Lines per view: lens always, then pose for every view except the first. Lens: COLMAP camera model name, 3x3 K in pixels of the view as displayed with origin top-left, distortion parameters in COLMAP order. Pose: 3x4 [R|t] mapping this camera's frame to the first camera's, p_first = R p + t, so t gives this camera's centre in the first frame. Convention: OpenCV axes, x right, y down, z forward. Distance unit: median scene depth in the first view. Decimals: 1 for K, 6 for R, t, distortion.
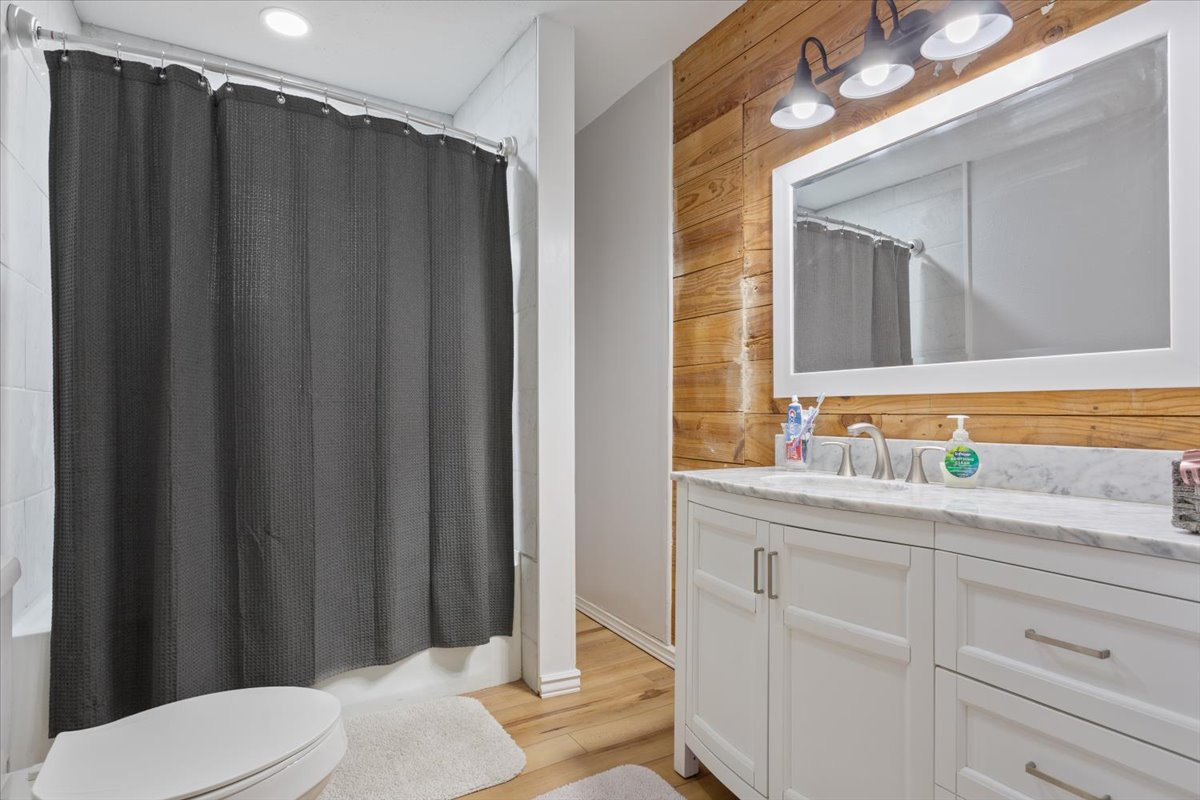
lens RADIAL K [[565.9, 0, 600.0], [0, 565.9, 400.0], [0, 0, 1]] dist [-0.010187, 0.000400]
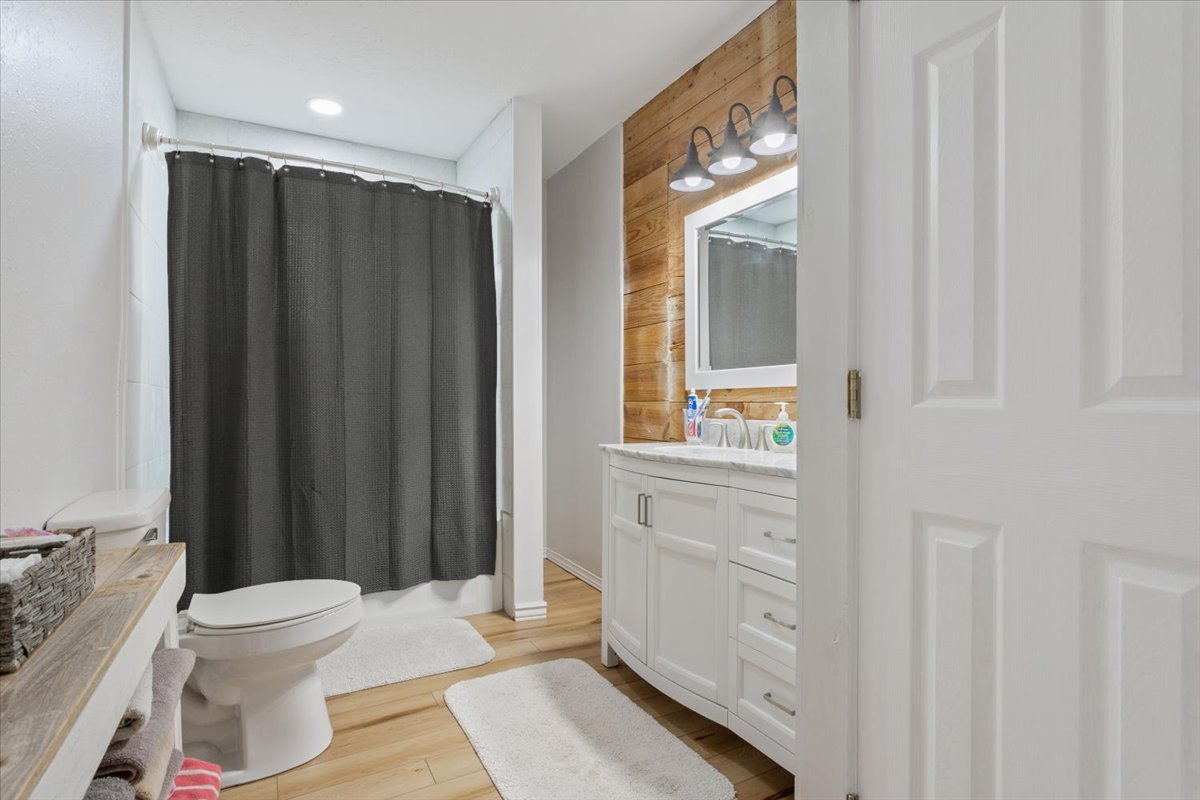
lens RADIAL K [[582.7, 0, 602.5], [0, 582.7, 387.7], [0, 0, 1]] dist [-0.011054, -0.000107]
pose [[0.998365, -0.001878, -0.057138, 0.185828], [0.001457, 0.999971, -0.007424, 0.000317], [0.057151, 0.007328, 0.998339, -0.352793]]
